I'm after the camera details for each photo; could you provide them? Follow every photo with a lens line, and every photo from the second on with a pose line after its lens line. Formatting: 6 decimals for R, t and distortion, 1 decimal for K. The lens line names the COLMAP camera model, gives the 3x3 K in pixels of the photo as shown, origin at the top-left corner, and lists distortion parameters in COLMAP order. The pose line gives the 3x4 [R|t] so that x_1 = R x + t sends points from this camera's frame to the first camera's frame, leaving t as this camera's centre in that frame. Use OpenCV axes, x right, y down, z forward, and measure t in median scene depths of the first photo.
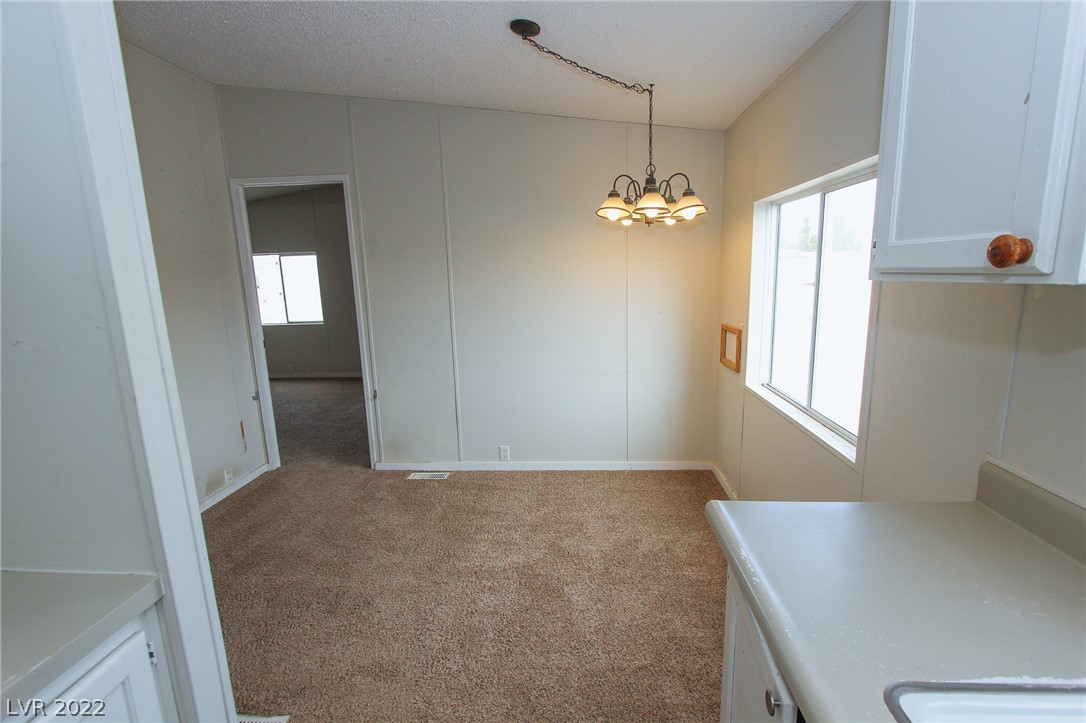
lens RADIAL K [[503.5, 0, 545.8], [0, 503.5, 358.7], [0, 0, 1]] dist [-0.000247, 0.000242]
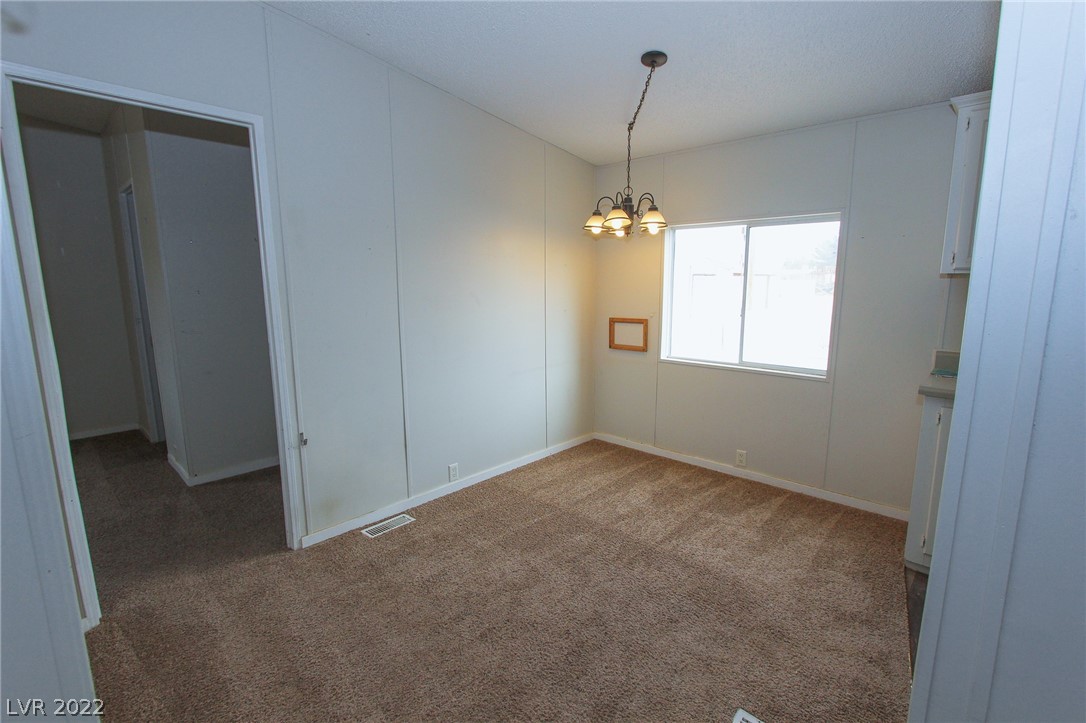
lens RADIAL K [[503.5, 0, 550.0], [0, 503.5, 365.7], [0, 0, 1]] dist [-0.000247, 0.000242]
pose [[0.622706, -0.105155, 0.775358, -0.807839], [0.121638, 0.991891, 0.036832, -0.017240], [-0.772943, 0.071377, 0.630447, 0.351296]]
